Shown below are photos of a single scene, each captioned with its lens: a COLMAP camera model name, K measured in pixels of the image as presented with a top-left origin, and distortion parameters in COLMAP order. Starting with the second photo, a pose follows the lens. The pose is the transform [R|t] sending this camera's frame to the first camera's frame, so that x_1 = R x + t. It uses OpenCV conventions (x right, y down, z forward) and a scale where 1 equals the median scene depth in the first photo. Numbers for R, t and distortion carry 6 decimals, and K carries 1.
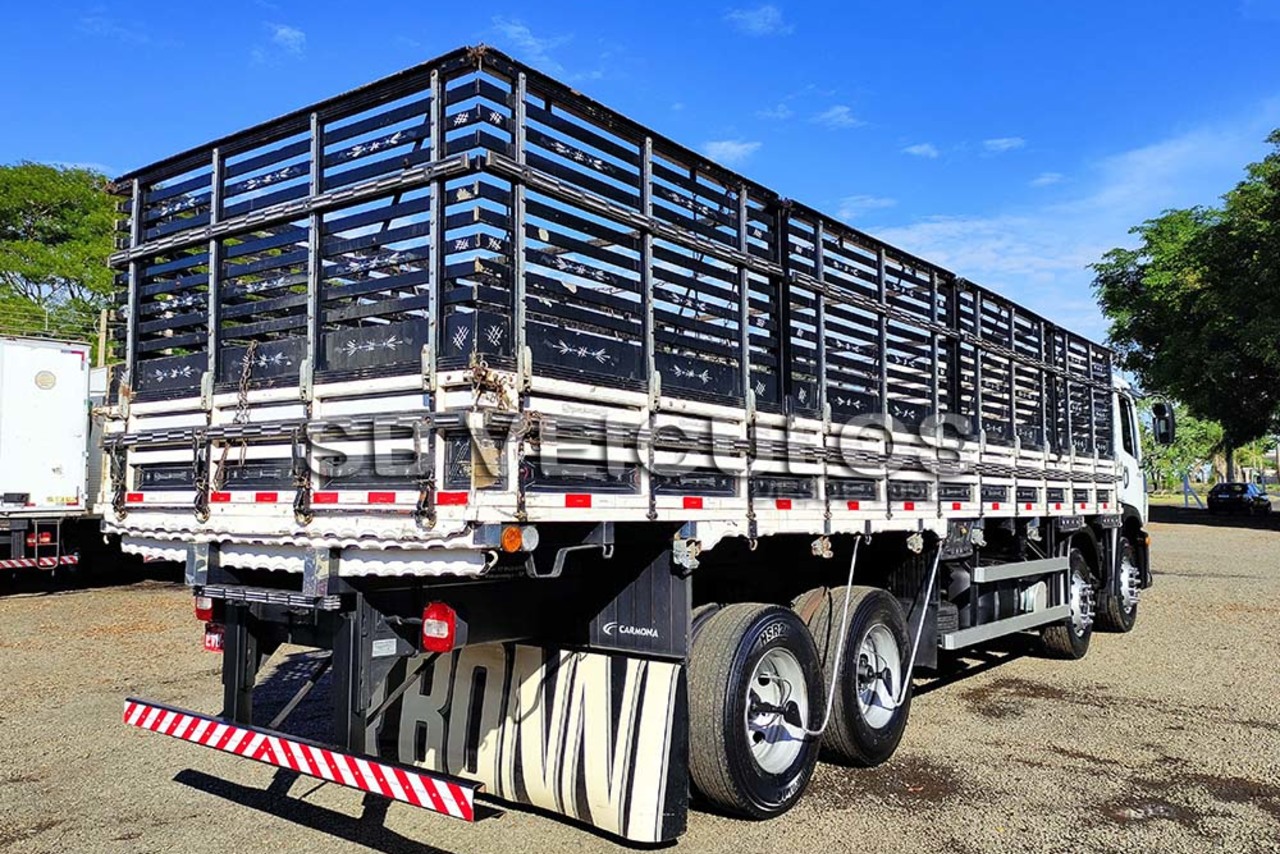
lens RADIAL K [[999.8, 0, 640.0], [0, 999.8, 427.0], [0, 0, 1]] dist [0.006251, 0.000662]
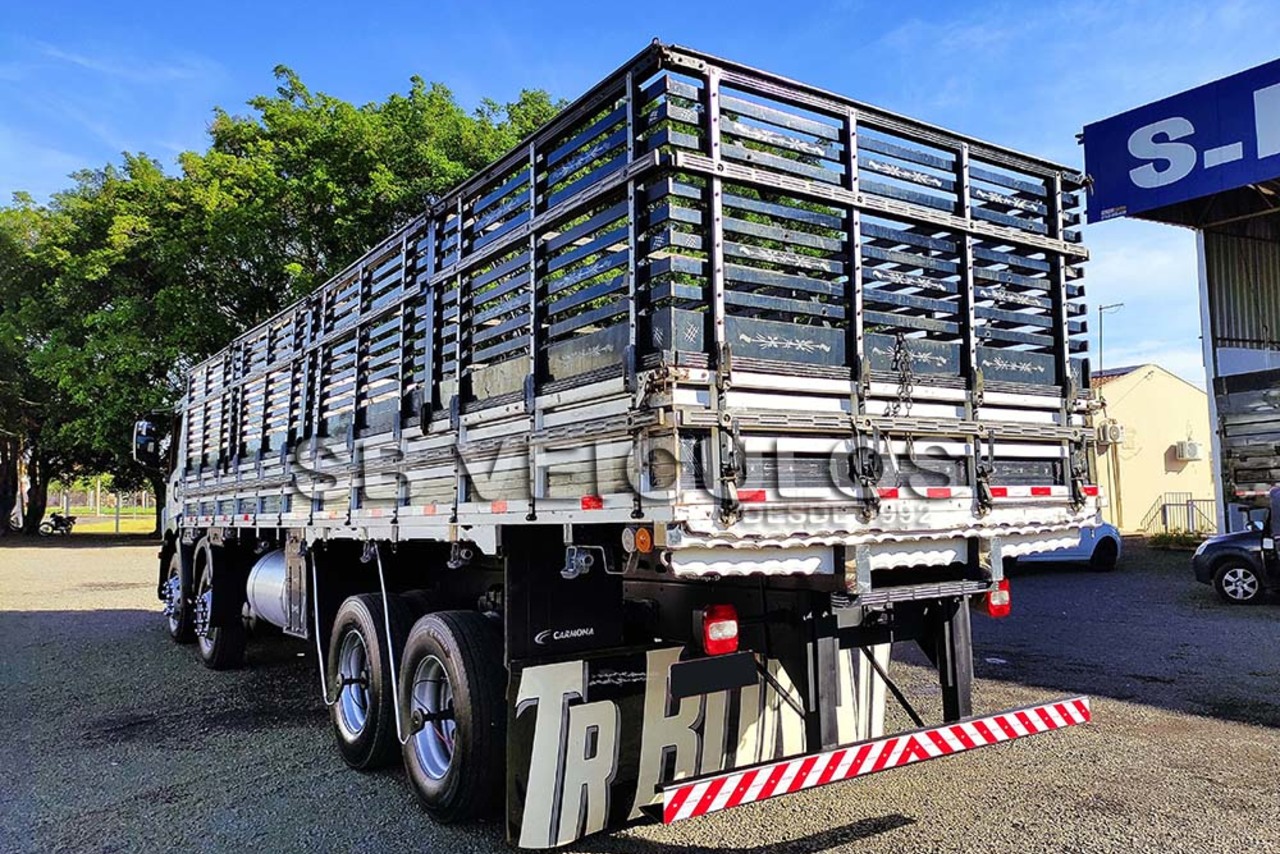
lens RADIAL K [[975.7, 0, 650.7], [0, 975.7, 421.9], [0, 0, 1]] dist [0.011237, 0.002174]
pose [[0.324026, 0.071471, 0.943344, -1.167109], [-0.044291, 0.997195, -0.060338, 0.058650], [-0.945011, -0.022231, 0.326283, 0.786598]]
